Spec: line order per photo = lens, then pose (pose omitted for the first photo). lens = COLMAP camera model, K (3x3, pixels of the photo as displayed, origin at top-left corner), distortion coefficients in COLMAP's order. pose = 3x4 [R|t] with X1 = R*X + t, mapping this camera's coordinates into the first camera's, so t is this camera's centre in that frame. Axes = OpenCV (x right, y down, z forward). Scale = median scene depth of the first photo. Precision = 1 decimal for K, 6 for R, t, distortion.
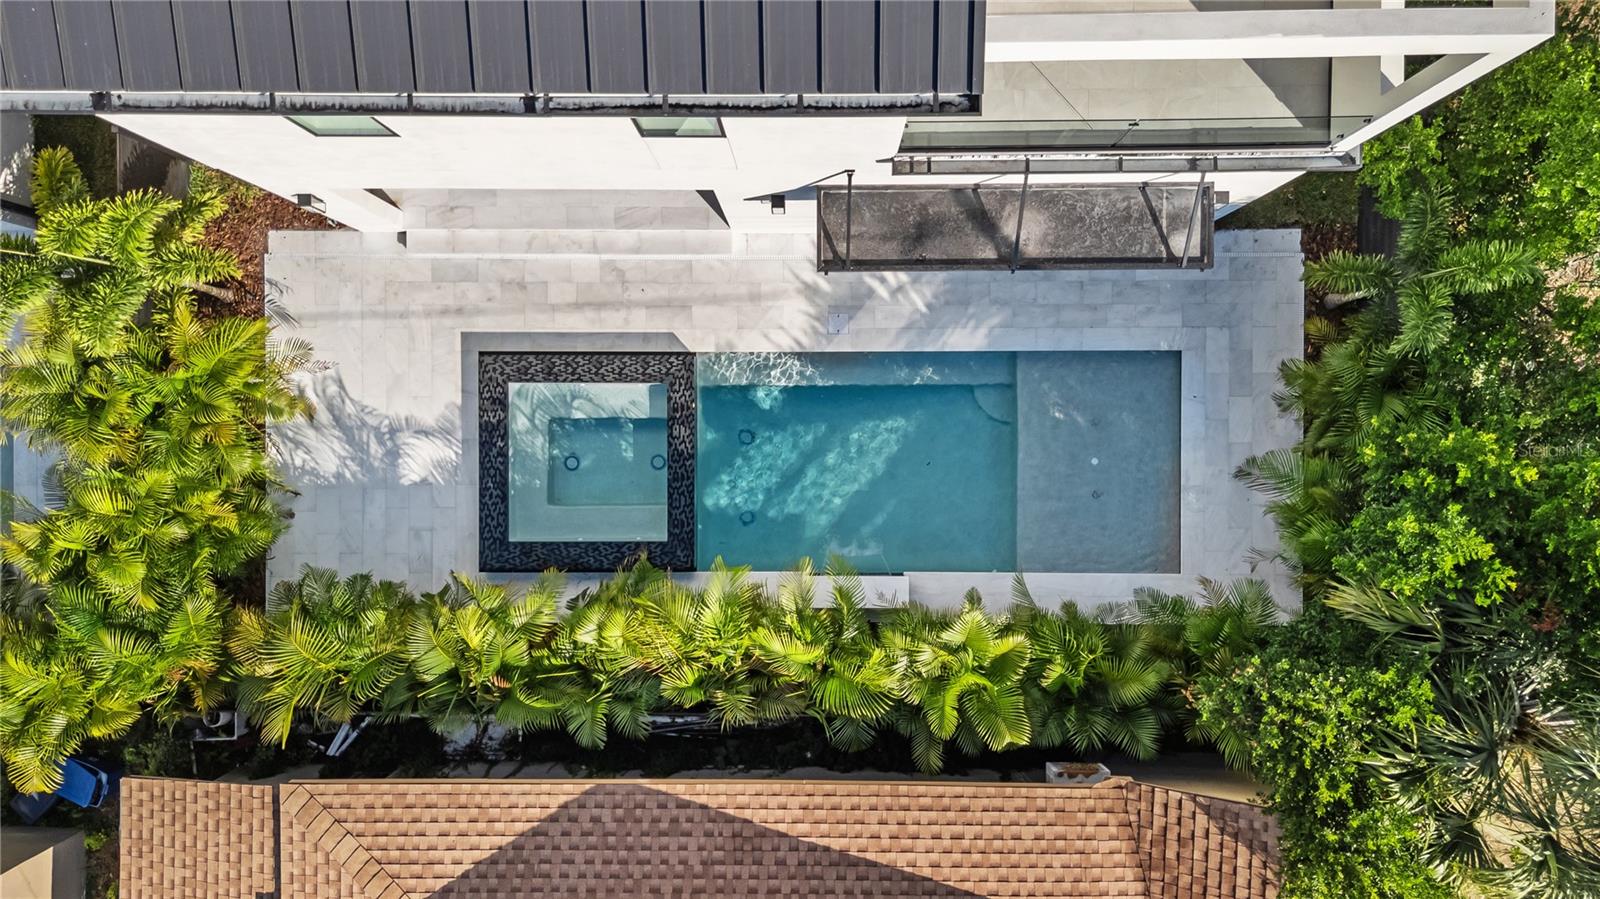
lens RADIAL K [[1155.3, 0, 799.9], [0, 1155.3, 469.2], [0, 0, 1]] dist [0.046851, -0.000276]
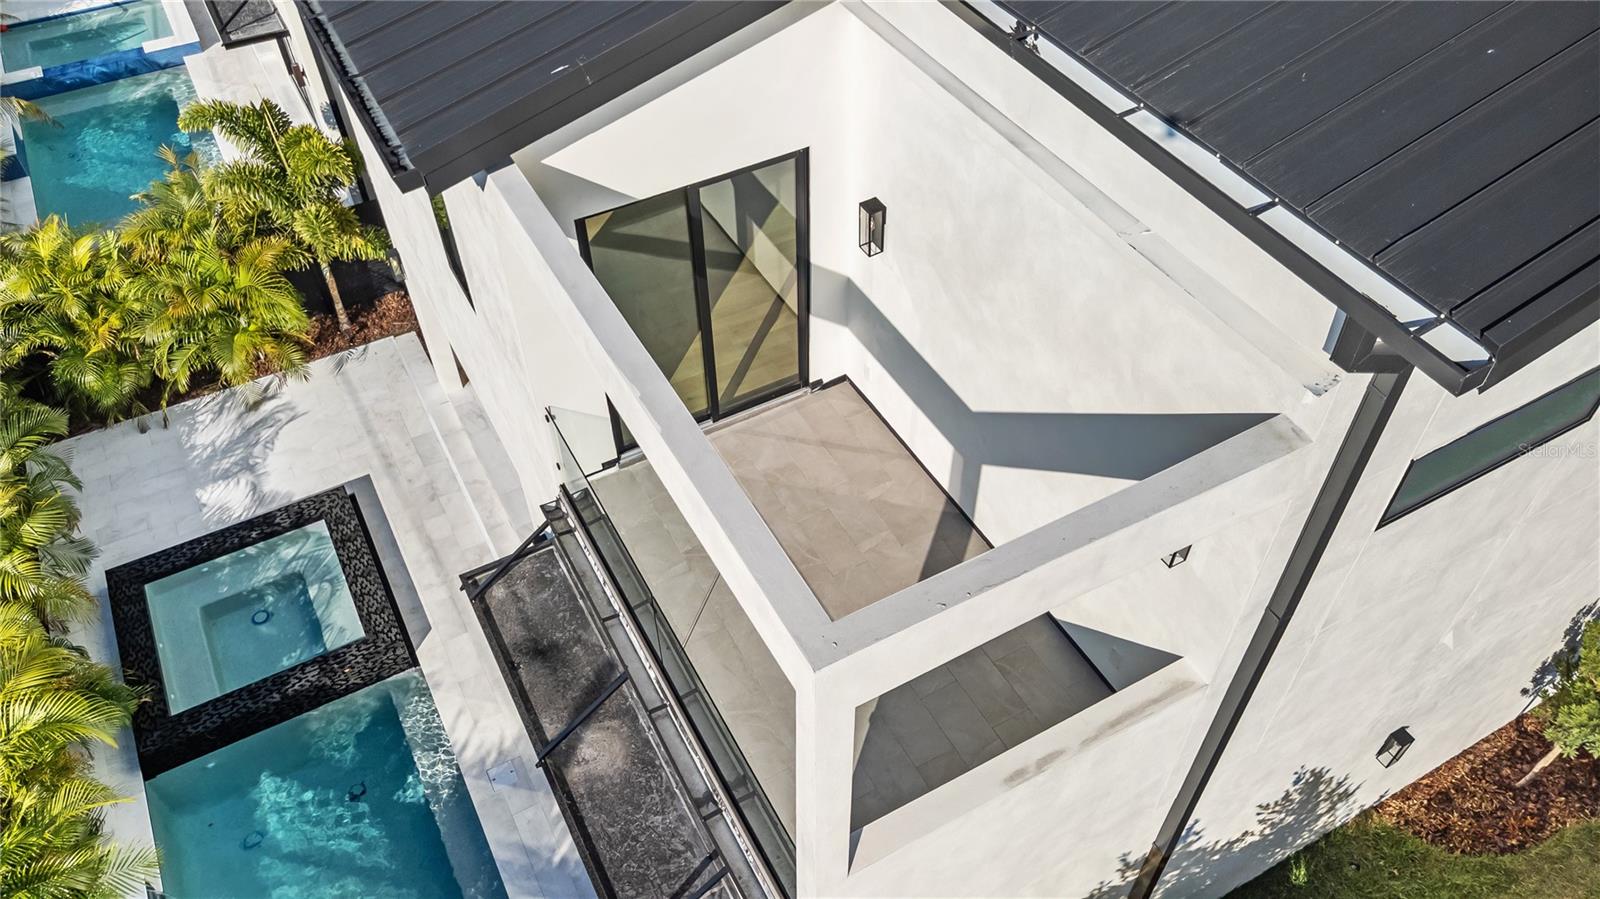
lens RADIAL K [[1205.7, 0, 810.1], [0, 1205.7, 442.4], [0, 0, 1]] dist [0.006527, 0.005669]
pose [[0.486650, 0.641585, -0.592908, 0.536819], [-0.873374, 0.341974, -0.346802, -0.111820], [-0.019744, 0.686602, 0.726766, 0.263473]]
